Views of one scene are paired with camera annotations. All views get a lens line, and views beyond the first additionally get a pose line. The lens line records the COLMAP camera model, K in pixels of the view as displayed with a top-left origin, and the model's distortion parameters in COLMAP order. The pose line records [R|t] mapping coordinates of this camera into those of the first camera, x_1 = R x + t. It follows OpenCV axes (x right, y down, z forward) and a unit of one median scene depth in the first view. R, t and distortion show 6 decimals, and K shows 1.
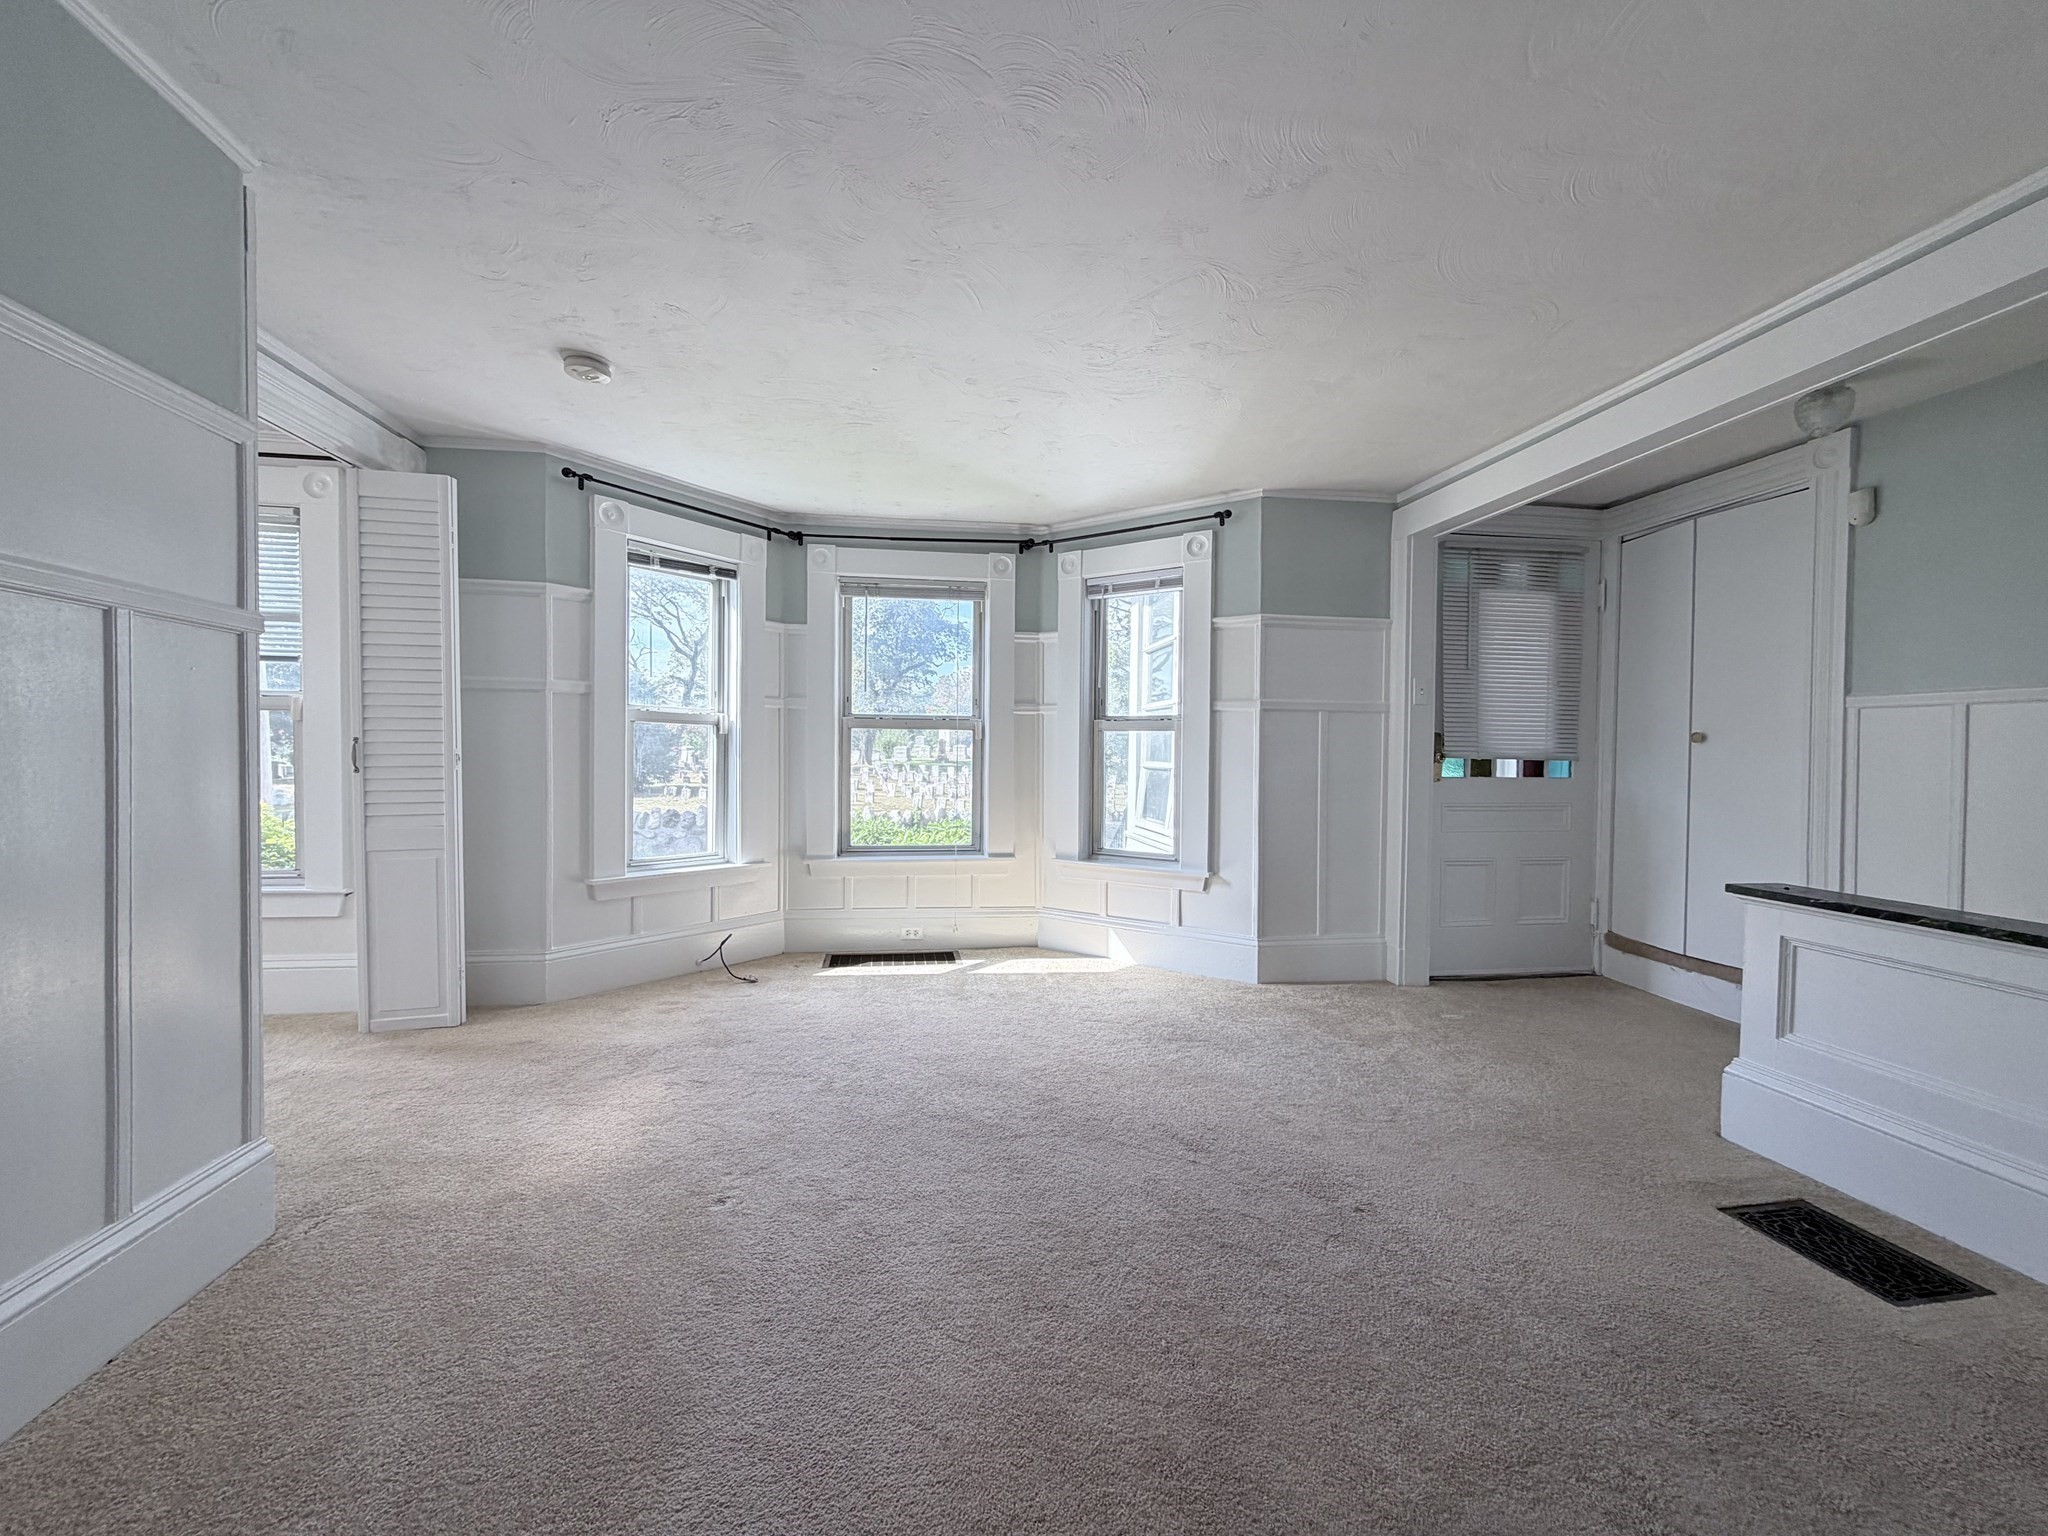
lens RADIAL K [[817.4, 0, 1019.4], [0, 817.4, 765.4], [0, 0, 1]] dist [-0.000984, 0.000686]
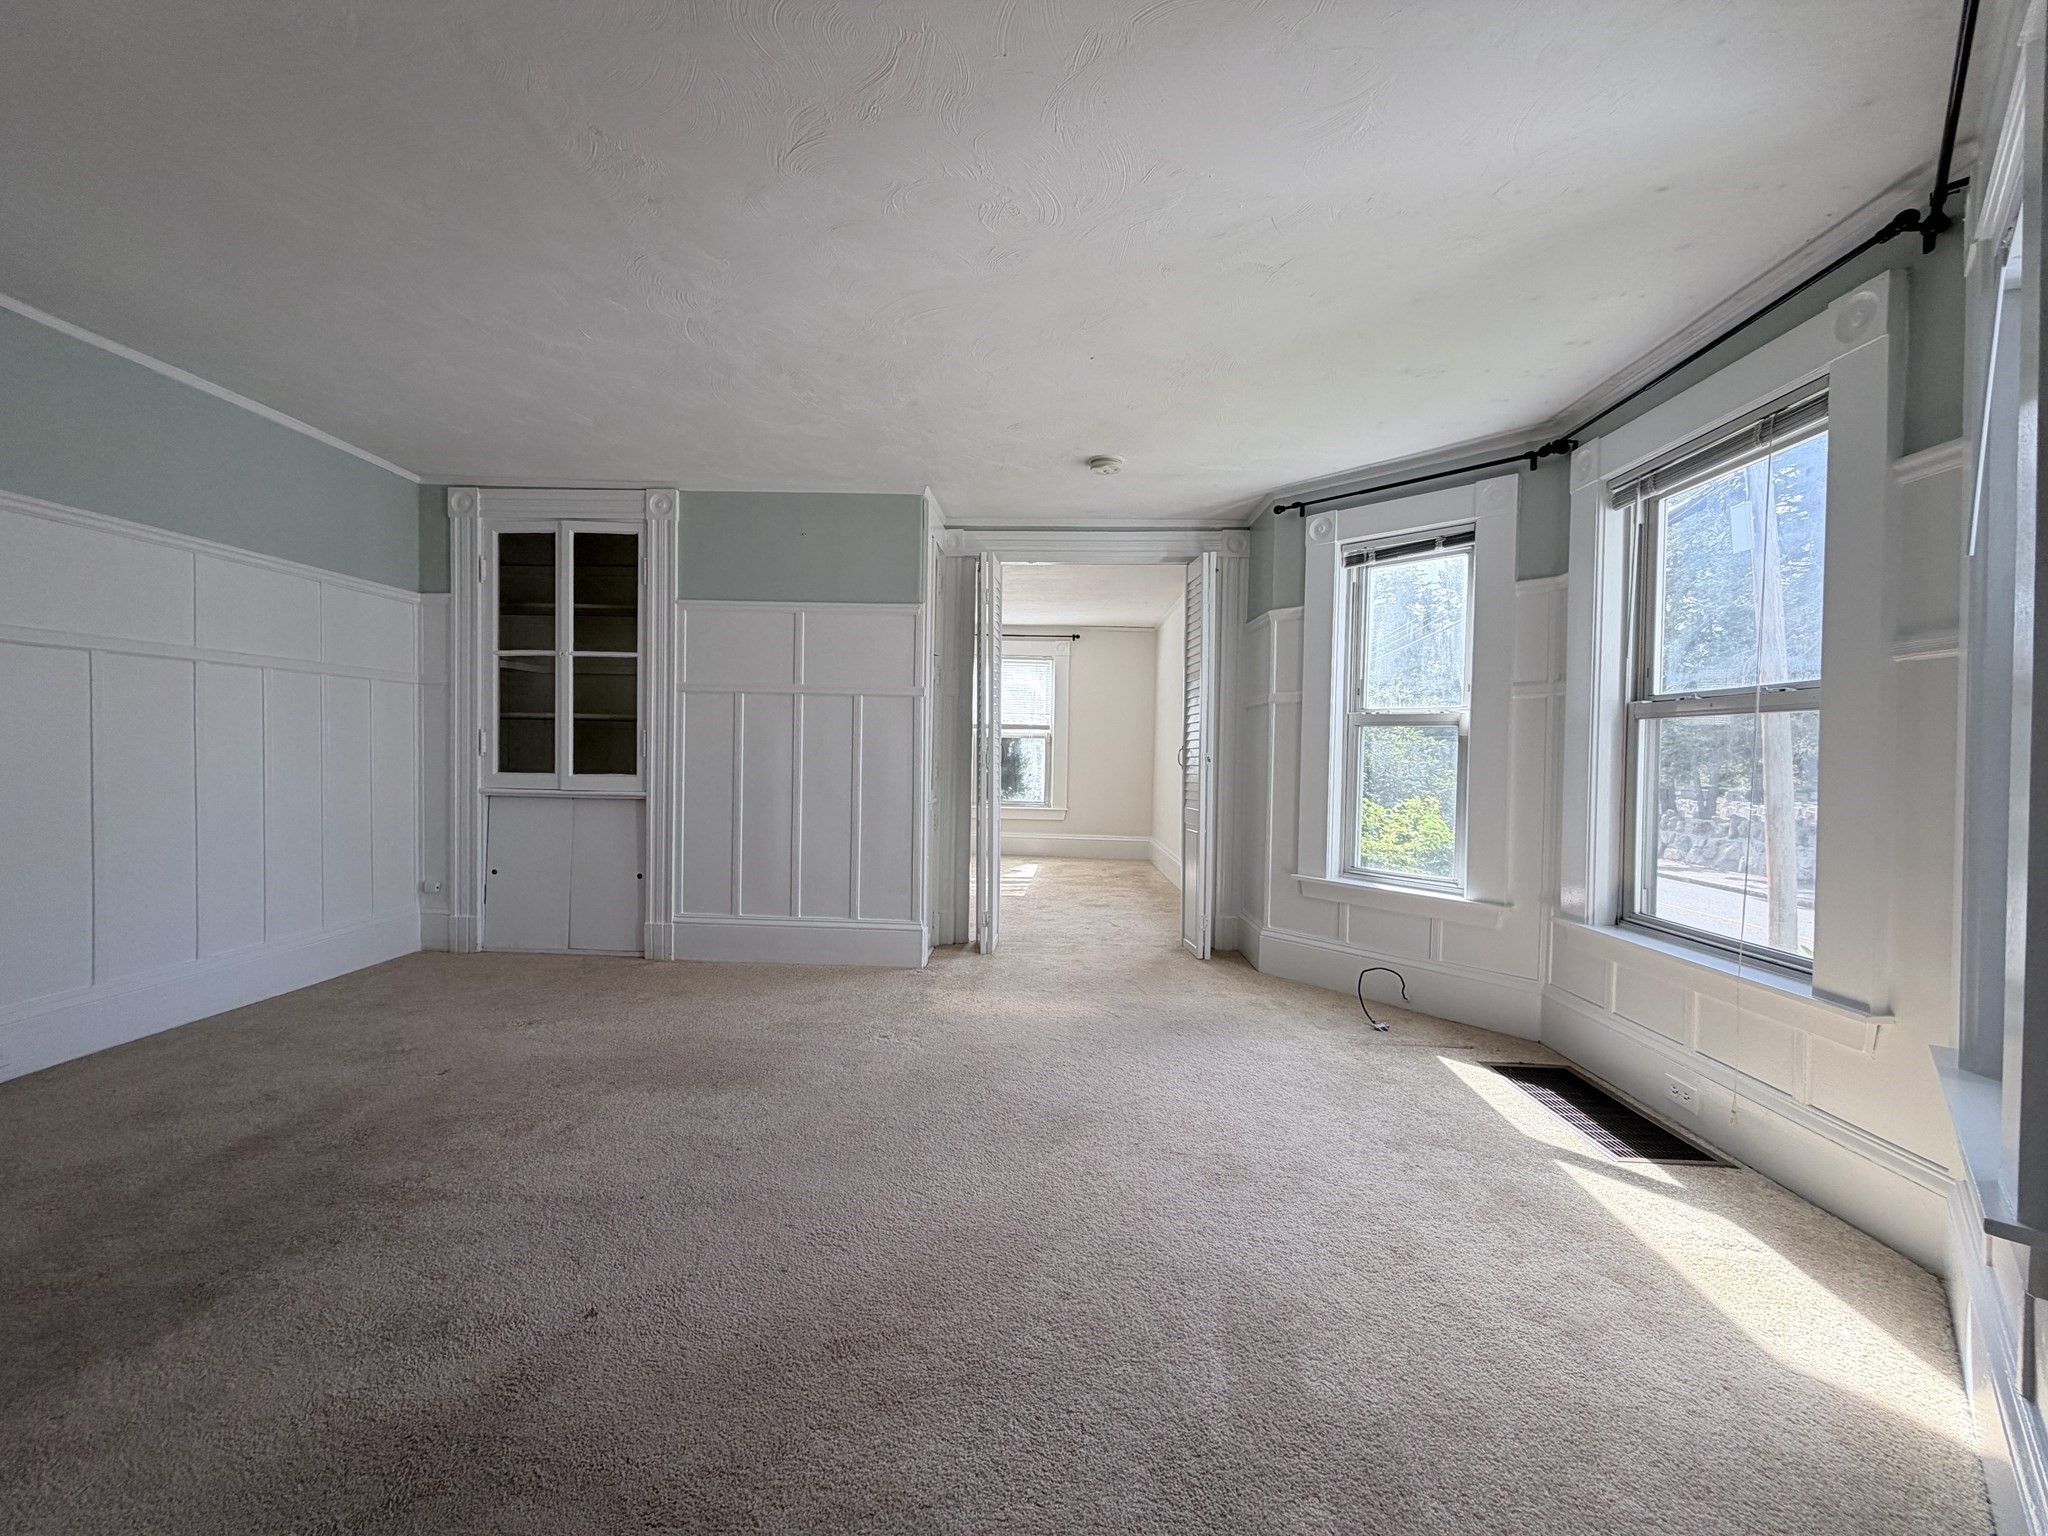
lens RADIAL K [[817.4, 0, 1019.4], [0, 817.4, 765.4], [0, 0, 1]] dist [-0.000984, 0.000686]
pose [[-0.185541, 0.002091, -0.982634, 0.553181], [-0.036310, 0.999300, 0.008983, -0.000297], [0.981966, 0.037346, -0.185335, 0.762822]]
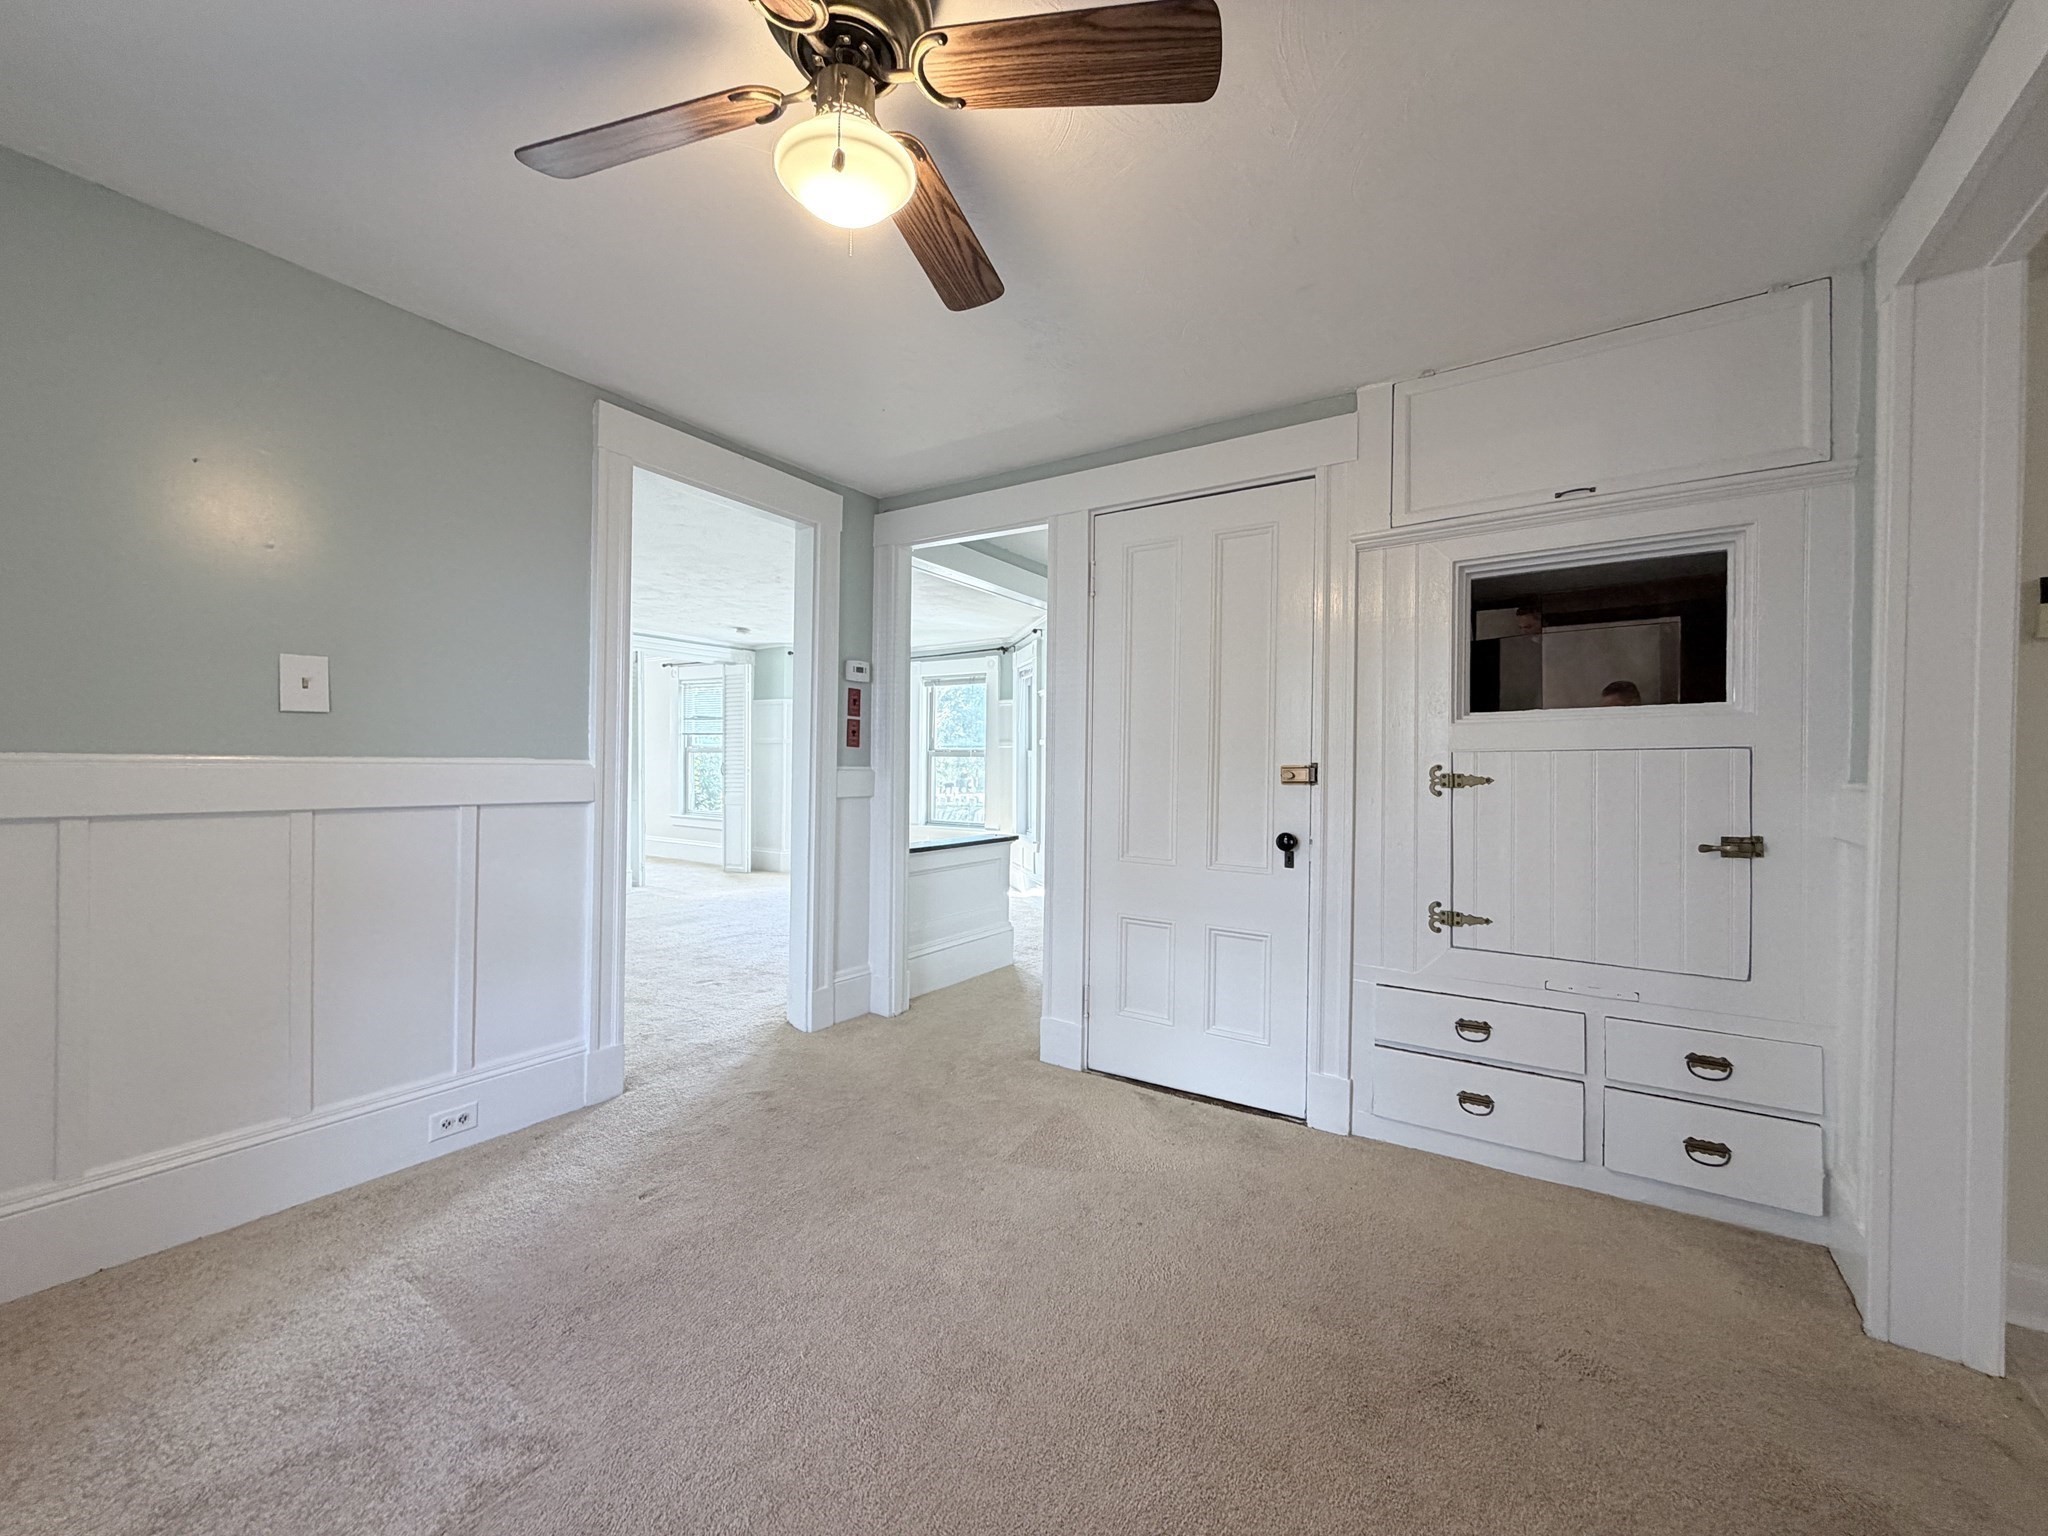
lens RADIAL K [[817.4, 0, 1019.4], [0, 817.4, 765.4], [0, 0, 1]] dist [-0.000984, 0.000686]
pose [[0.731706, -0.003374, -0.681612, 1.388226], [-0.010394, 0.999816, -0.016106, -0.000128], [0.681541, 0.018870, 0.731537, -0.255138]]
